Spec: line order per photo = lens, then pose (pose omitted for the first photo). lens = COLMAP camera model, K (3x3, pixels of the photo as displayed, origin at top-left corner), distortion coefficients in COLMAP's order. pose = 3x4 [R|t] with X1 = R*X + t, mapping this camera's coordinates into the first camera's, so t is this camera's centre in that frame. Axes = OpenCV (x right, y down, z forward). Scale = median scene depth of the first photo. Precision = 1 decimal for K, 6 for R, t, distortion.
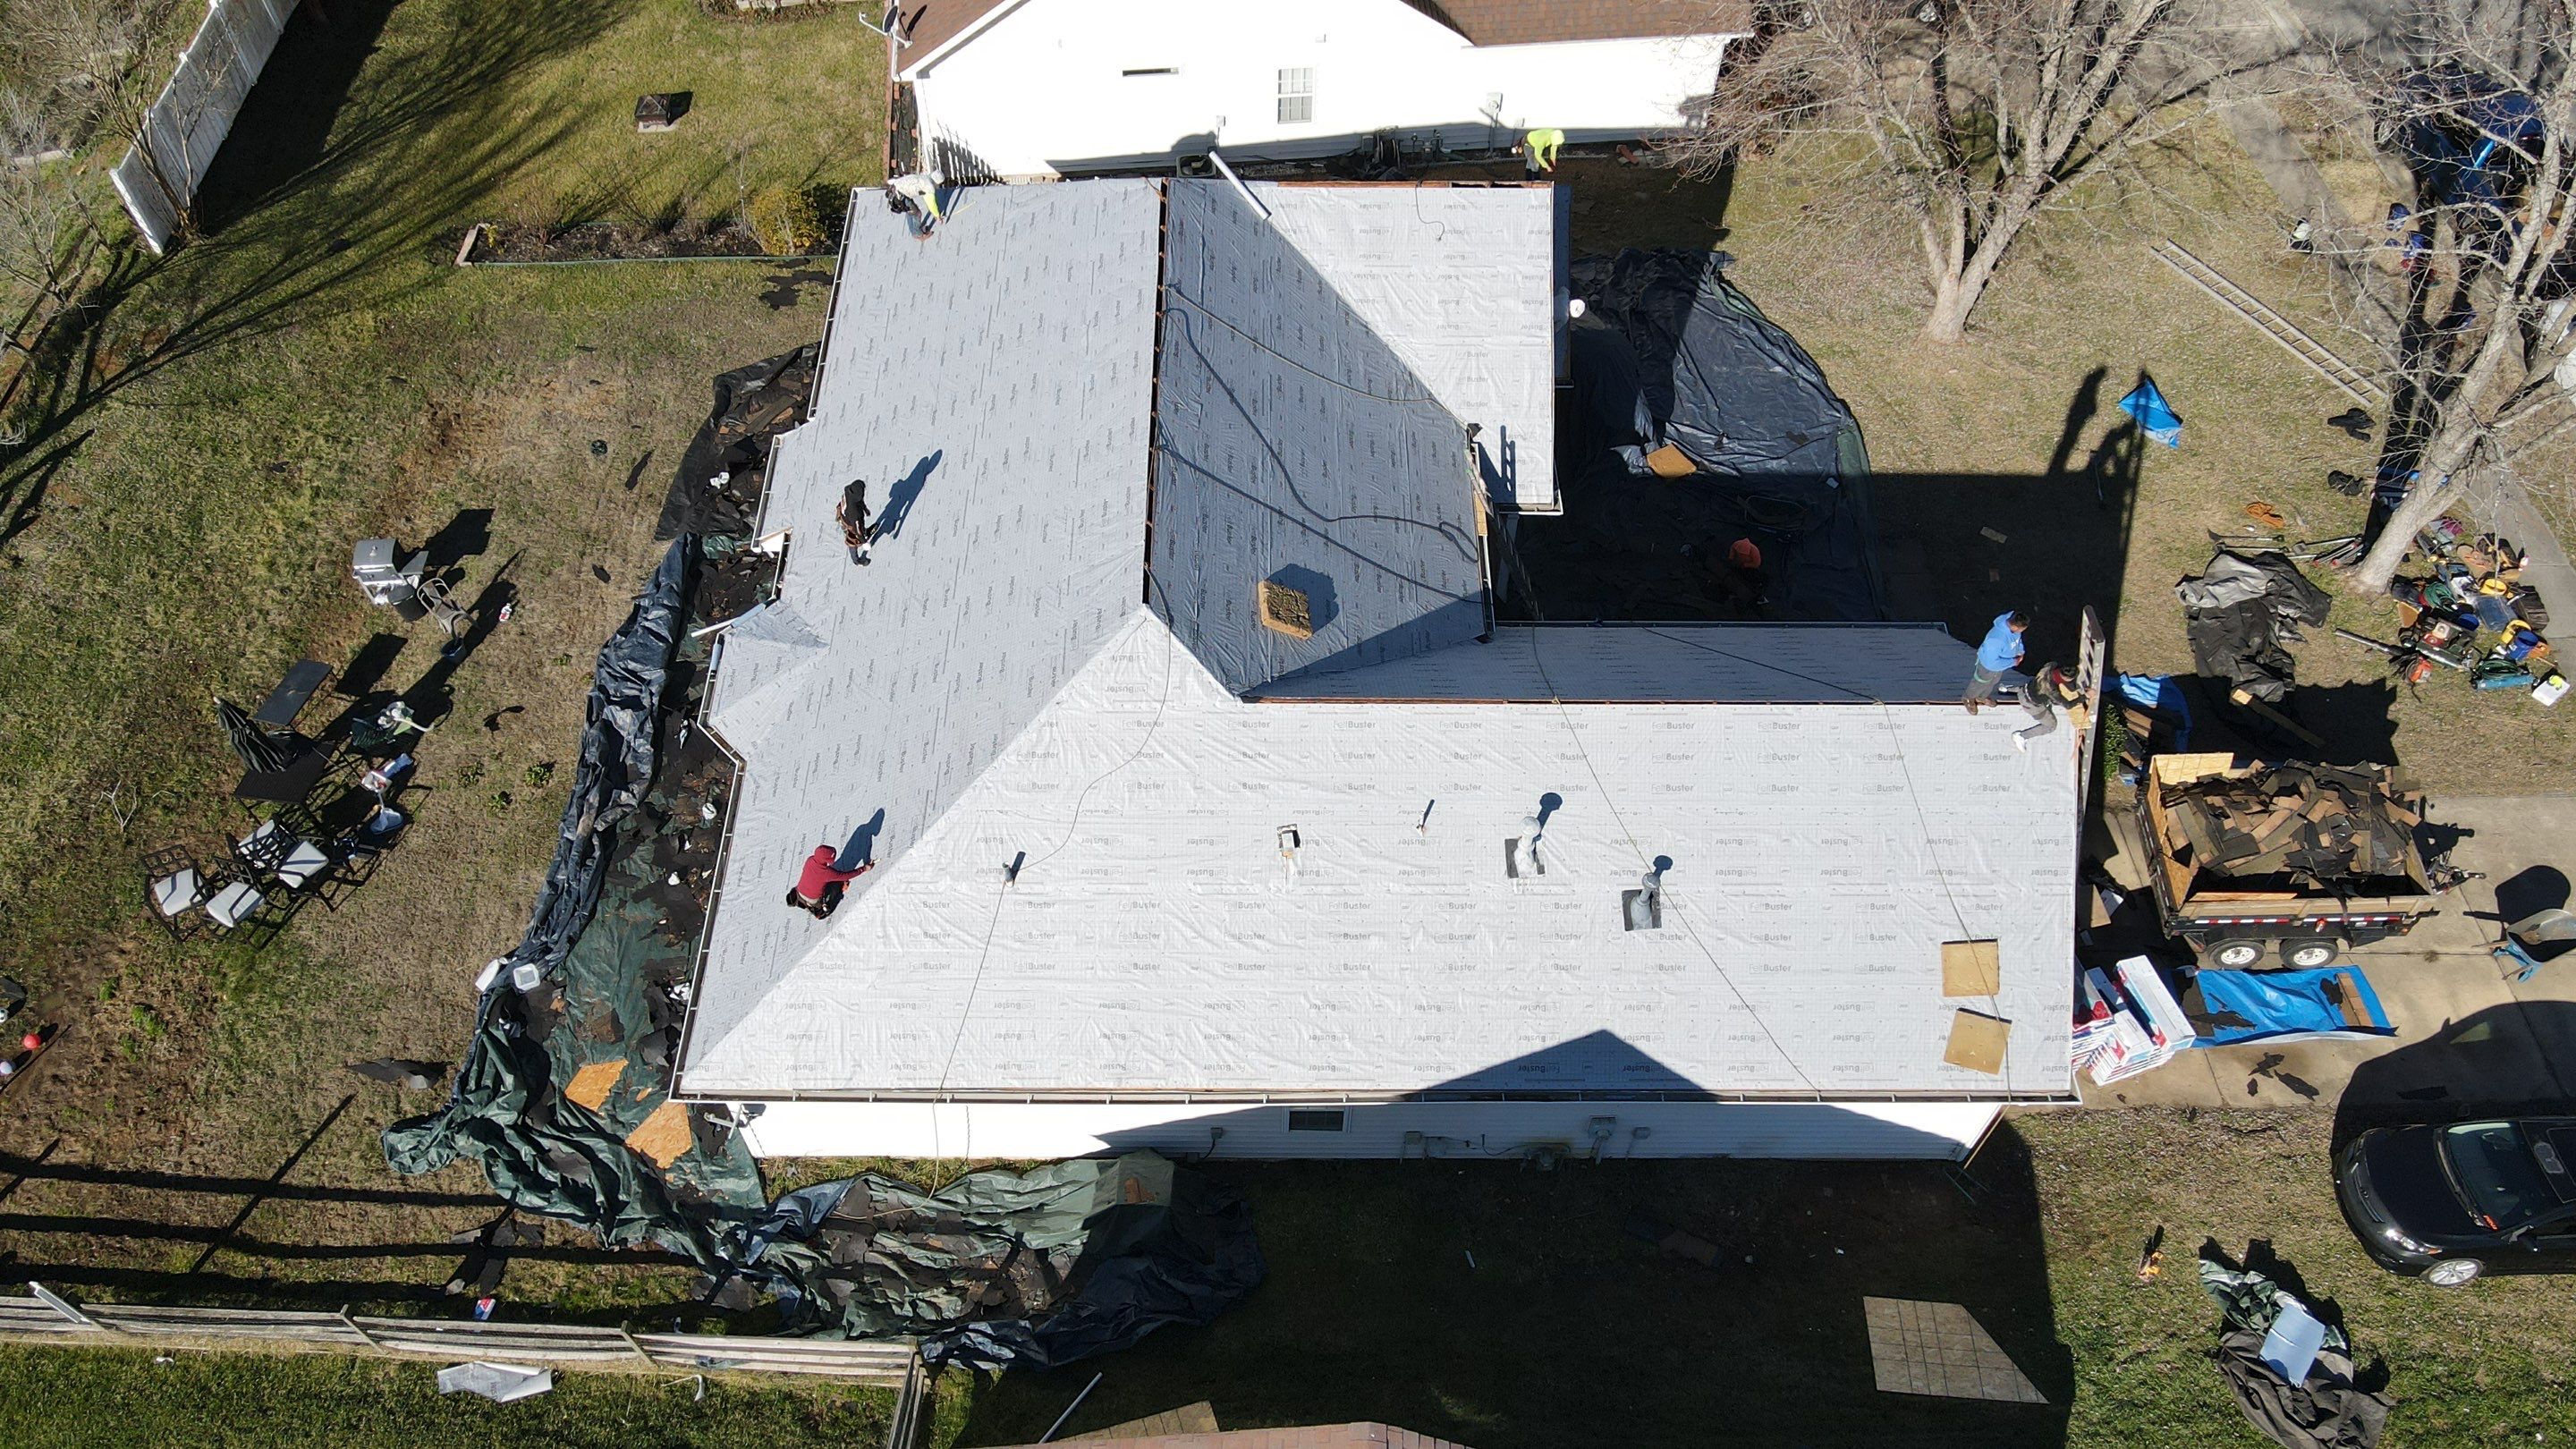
lens RADIAL K [[1961.7, 0, 1262.0], [0, 1961.7, 722.1], [0, 0, 1]] dist [0.027089, 0.002771]
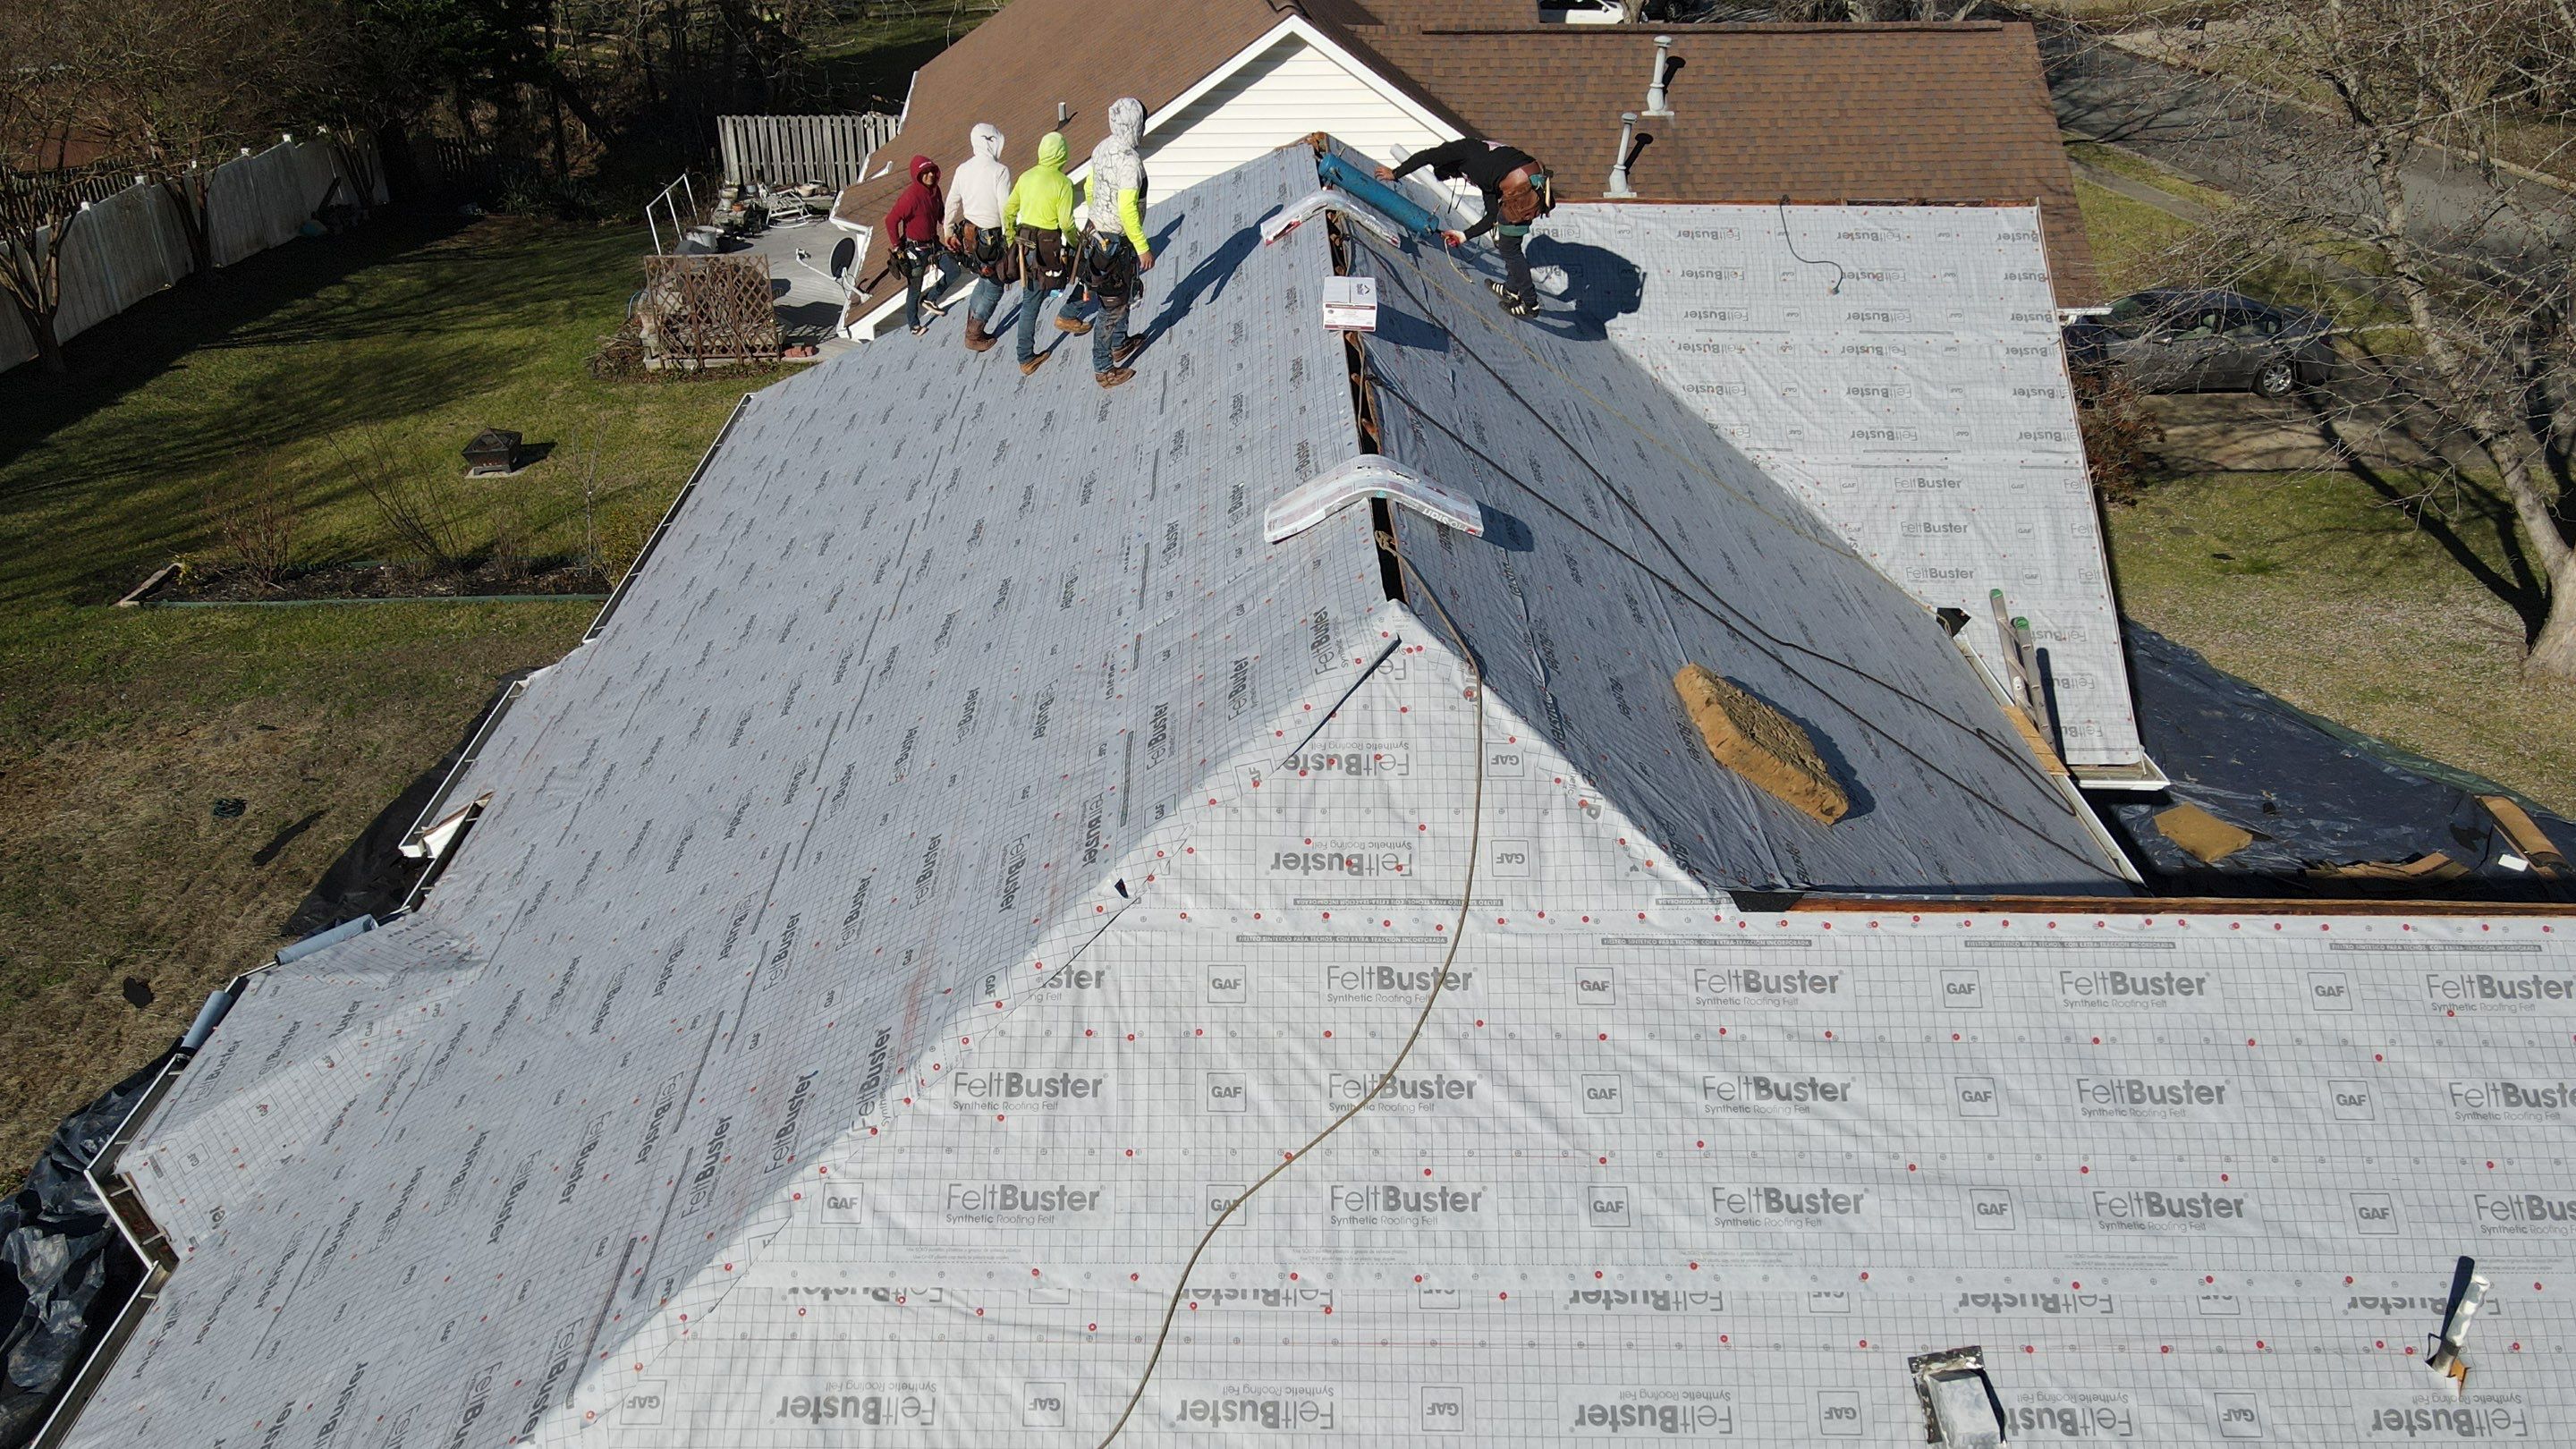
lens RADIAL K [[1961.7, 0, 1262.0], [0, 1961.7, 722.1], [0, 0, 1]] dist [0.027089, 0.002771]
pose [[0.999970, -0.004492, 0.006262, -0.080894], [0.006581, 0.920563, -0.390538, 0.076963], [-0.004010, 0.390568, 0.920565, 0.706669]]
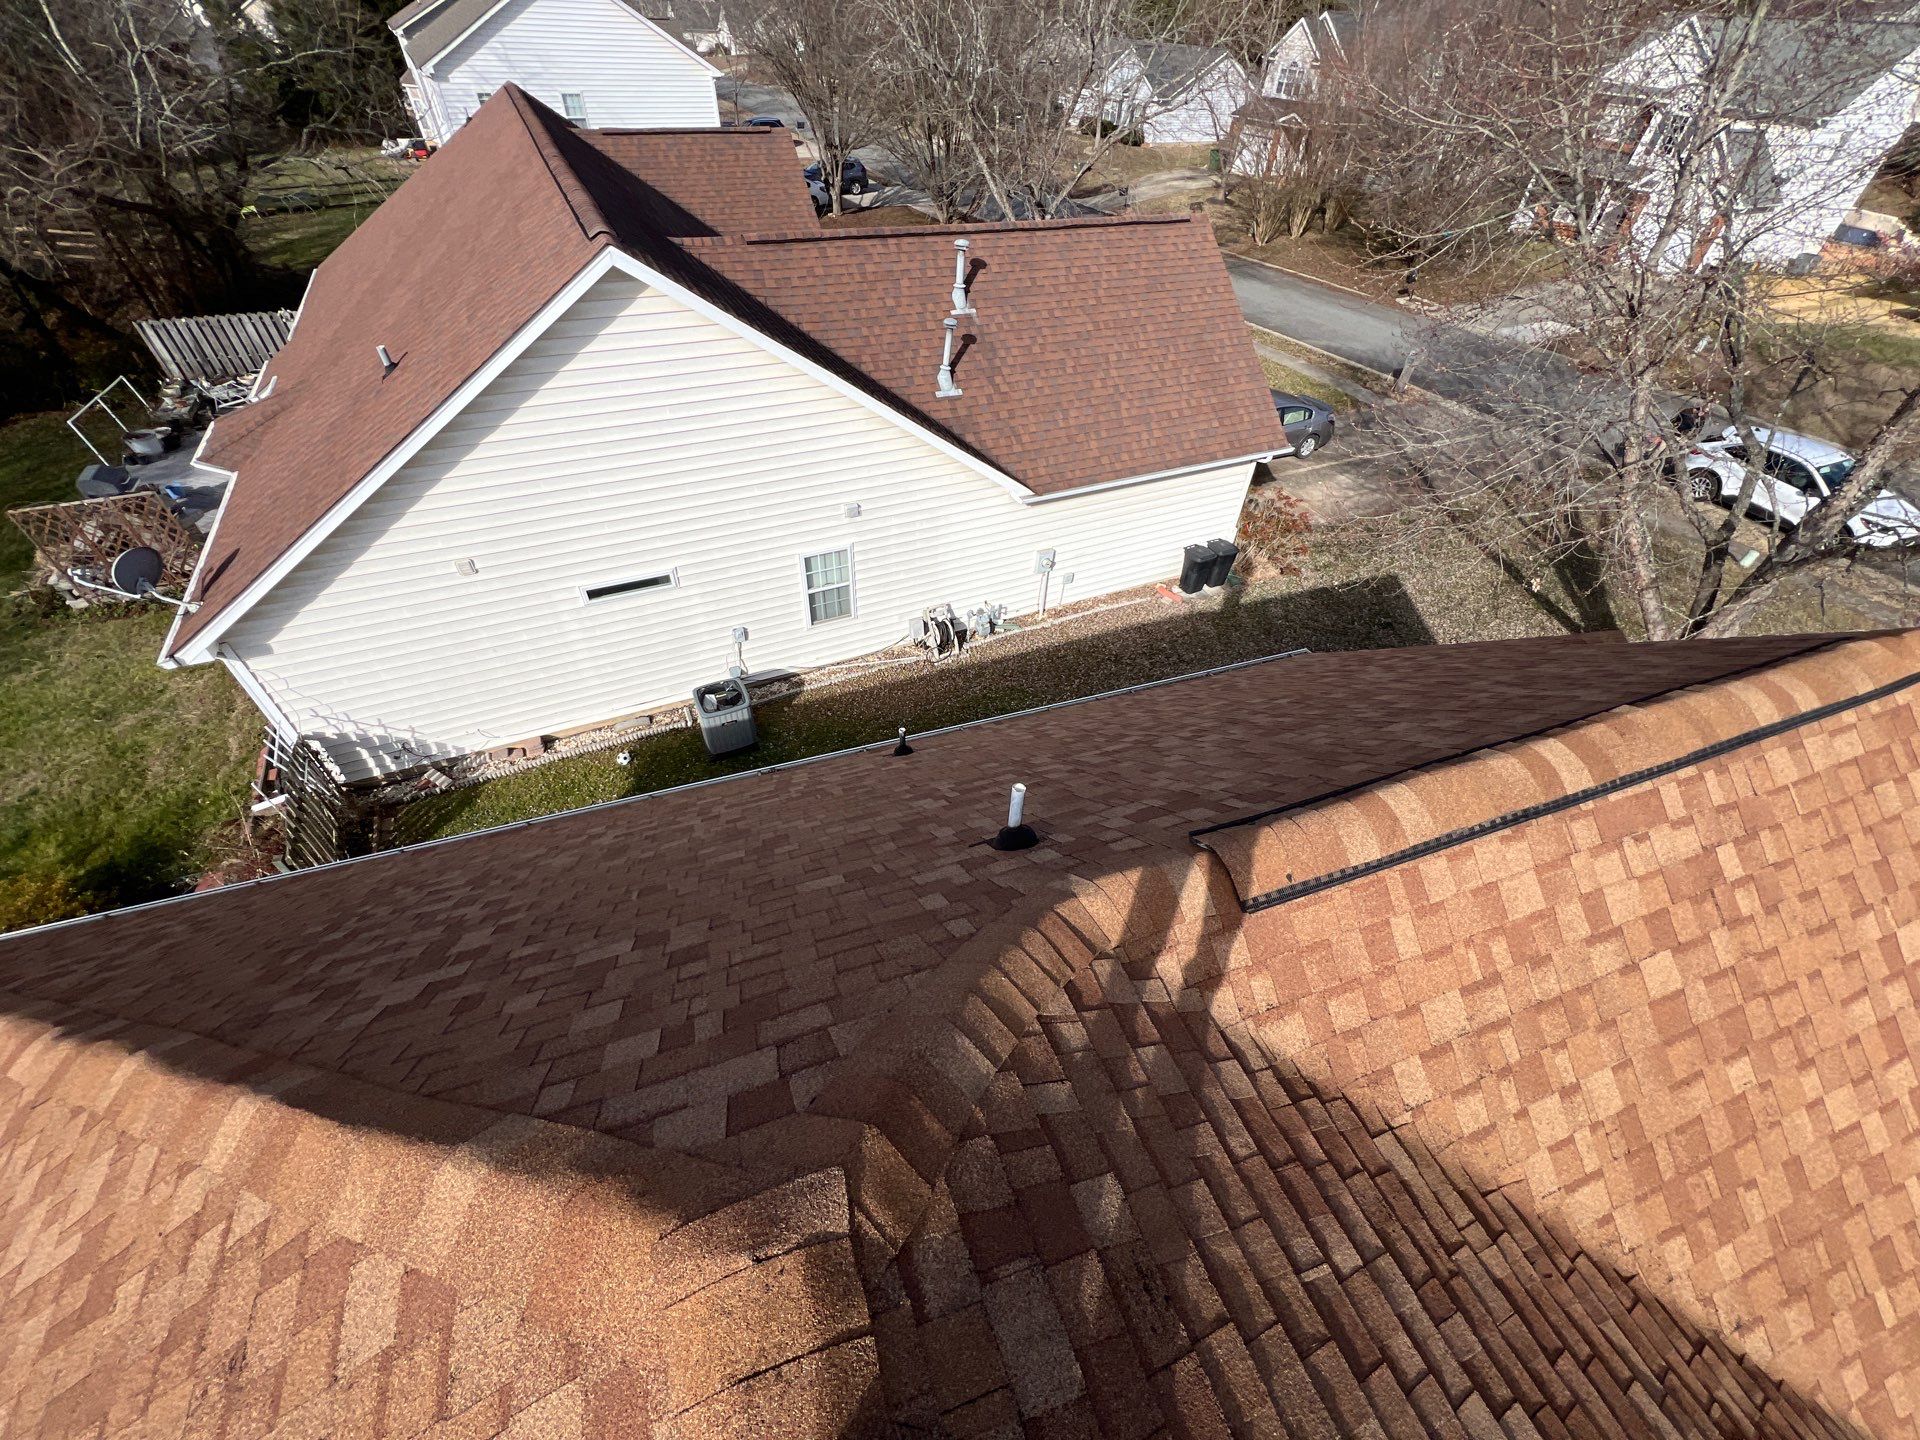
lens RADIAL K [[761.6, 0, 960.0], [0, 761.6, 720.0], [0, 0, 1]] dist [-0.000119, 0.000237]
pose [[0.933371, -0.224200, 0.280274, -0.055297], [0.258857, 0.961431, -0.092969, -0.357001], [-0.248621, 0.159326, 0.955407, 1.146636]]
